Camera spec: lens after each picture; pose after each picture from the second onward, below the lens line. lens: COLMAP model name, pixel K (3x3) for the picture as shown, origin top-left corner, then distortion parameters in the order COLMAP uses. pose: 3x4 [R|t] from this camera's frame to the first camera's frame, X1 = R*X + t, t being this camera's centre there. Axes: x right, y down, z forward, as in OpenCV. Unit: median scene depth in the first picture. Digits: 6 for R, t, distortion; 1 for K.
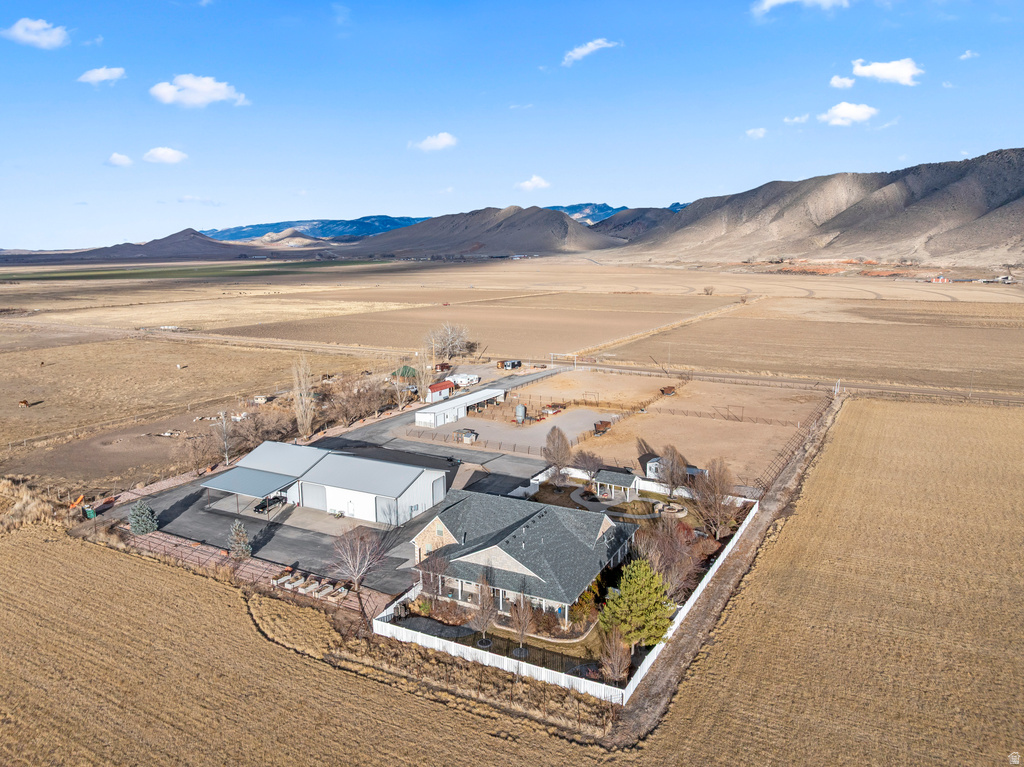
lens RADIAL K [[719.1, 0, 516.9], [0, 719.1, 381.2], [0, 0, 1]] dist [-0.035939, 0.003518]
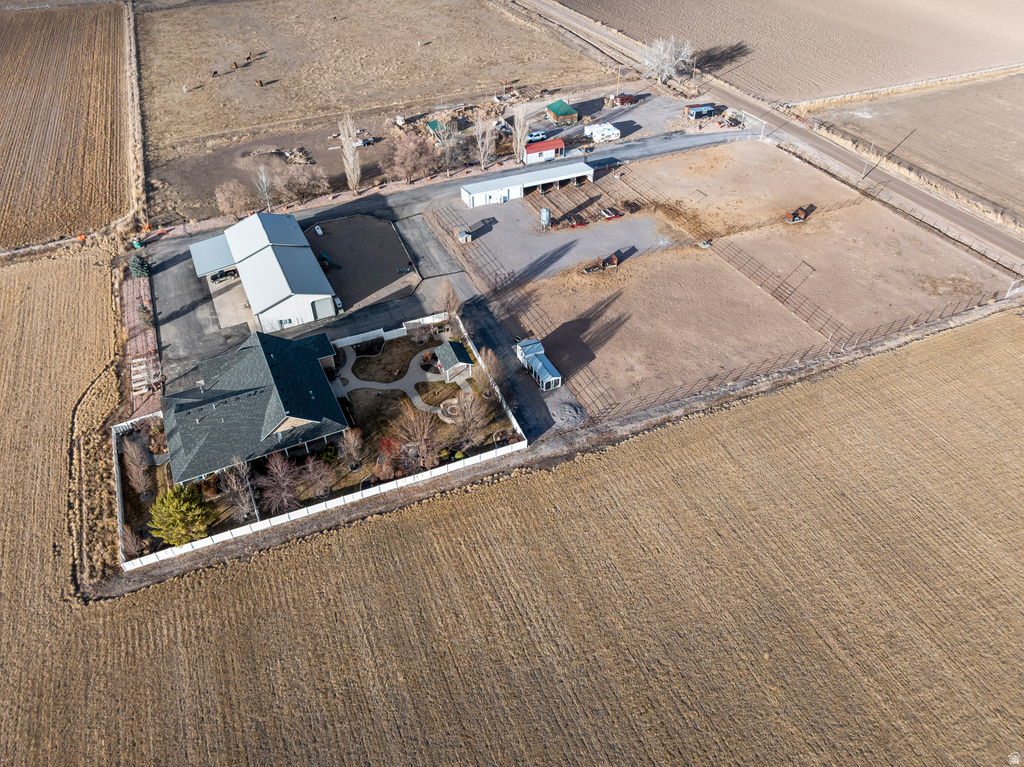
lens RADIAL K [[719.1, 0, 516.9], [0, 719.1, 381.2], [0, 0, 1]] dist [-0.035939, 0.003518]
pose [[0.796198, 0.391925, -0.460937, 0.662451], [-0.104614, 0.839537, 0.533135, -0.365855], [0.595923, -0.376261, 0.709439, 0.309610]]
